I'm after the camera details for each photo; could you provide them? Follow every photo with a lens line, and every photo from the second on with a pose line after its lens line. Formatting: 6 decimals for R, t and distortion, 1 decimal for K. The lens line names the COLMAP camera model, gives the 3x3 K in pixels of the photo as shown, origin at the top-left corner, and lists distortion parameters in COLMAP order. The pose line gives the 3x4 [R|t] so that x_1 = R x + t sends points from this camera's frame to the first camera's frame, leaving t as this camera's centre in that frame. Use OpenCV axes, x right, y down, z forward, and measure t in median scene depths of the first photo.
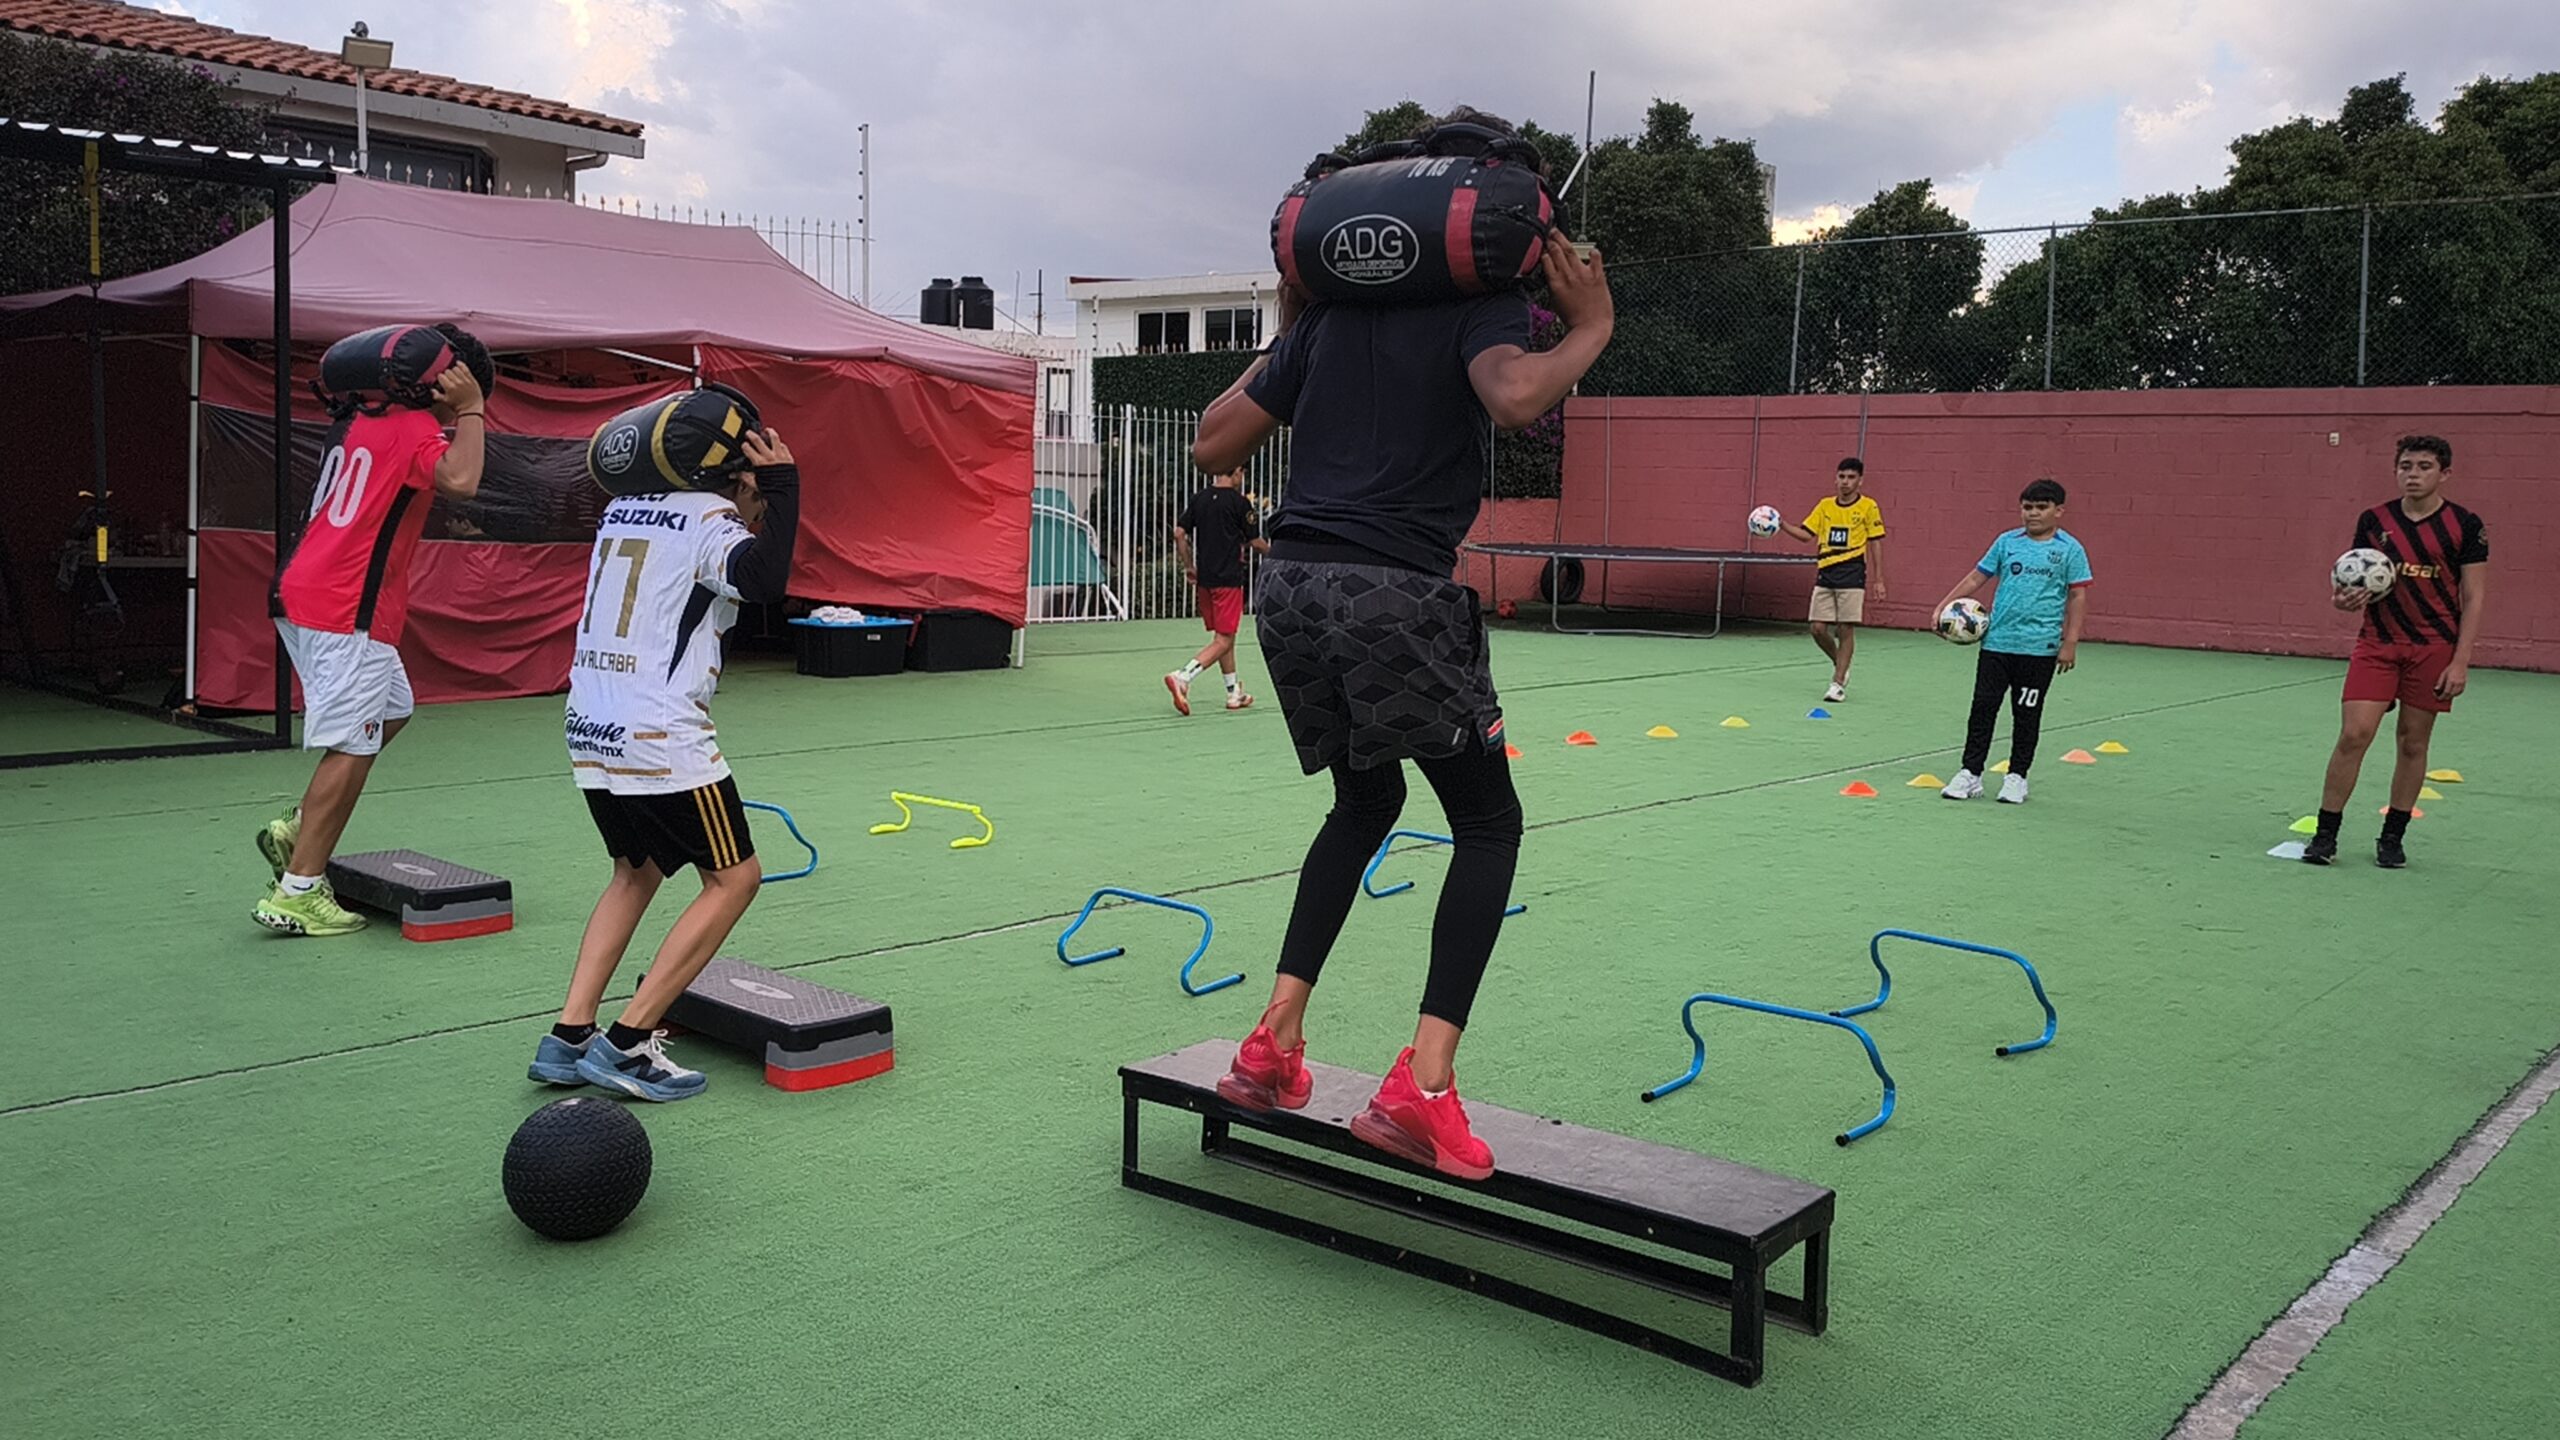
lens RADIAL K [[1997.2, 0, 1281.6], [0, 1997.2, 676.2], [0, 0, 1]] dist [0.038594, 0.121977]
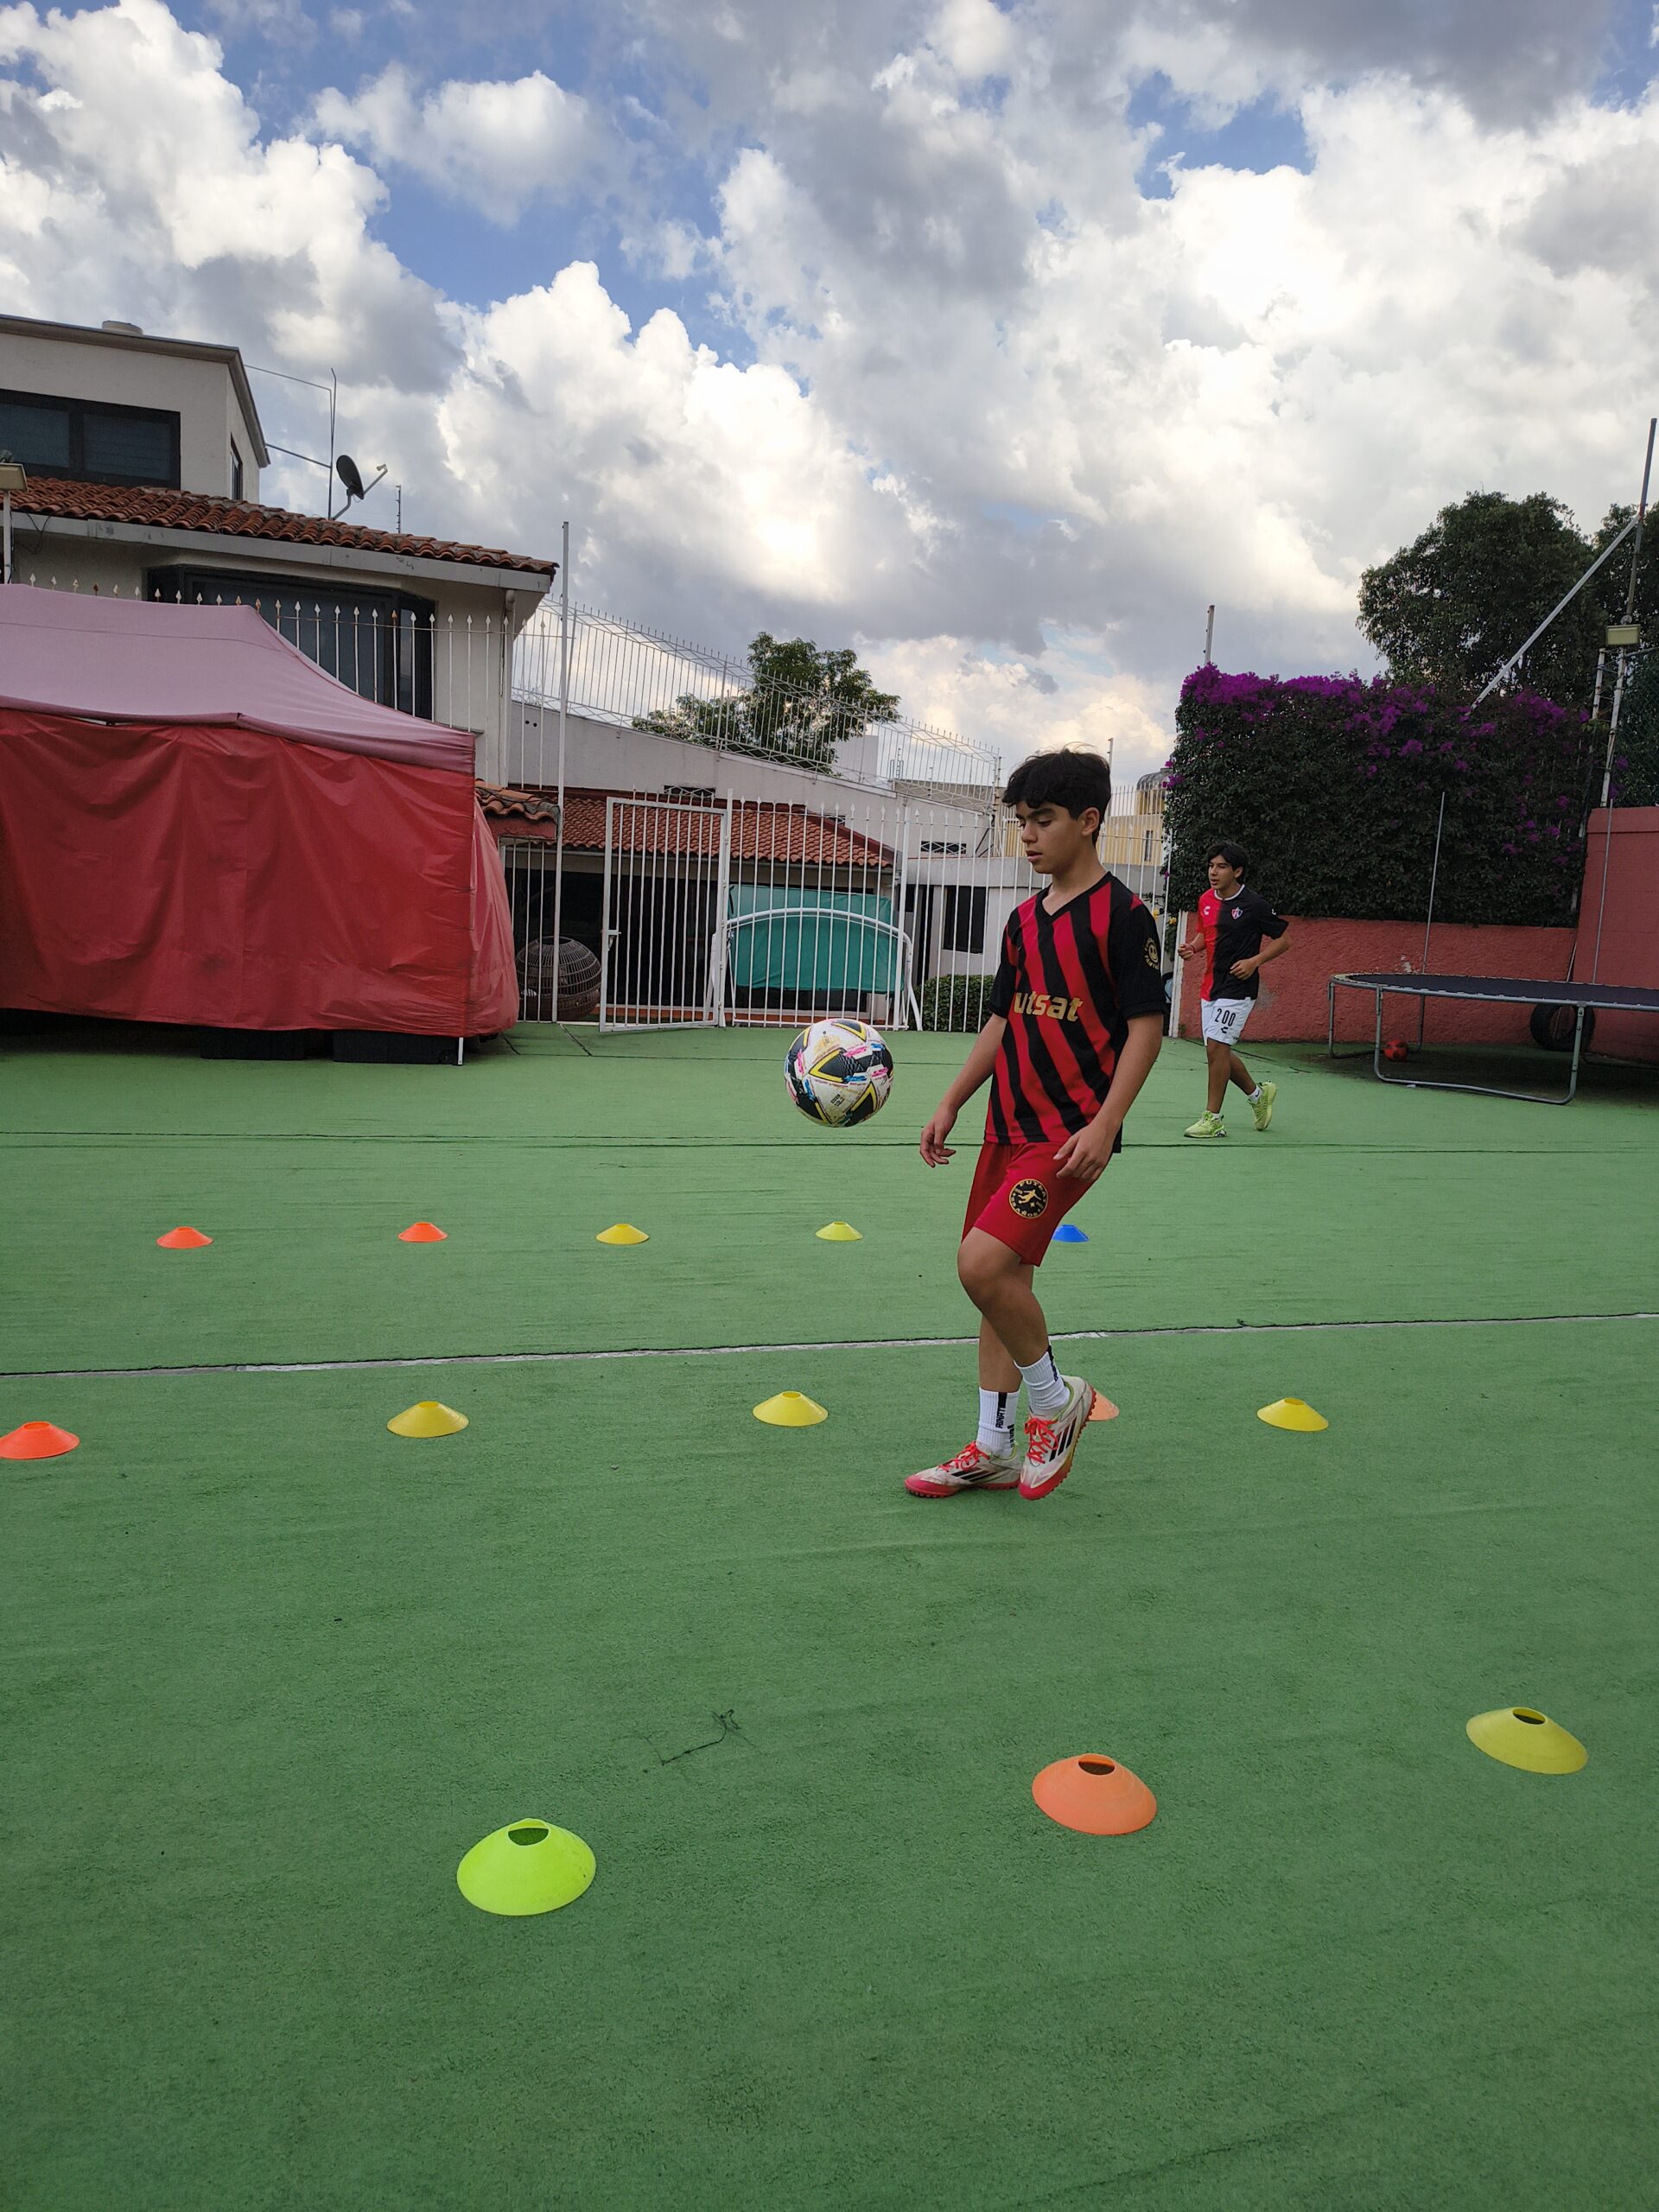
lens RADIAL K [[1537.1, 0, 829.5], [0, 1537.1, 1106.0], [0, 0, 1]] dist [0.090377, -0.134572]
pose [[0.856669, 0.087026, -0.508473, 0.264339], [-0.075788, 0.996204, 0.042816, -0.022351], [0.510269, 0.001857, 0.860013, 0.331218]]
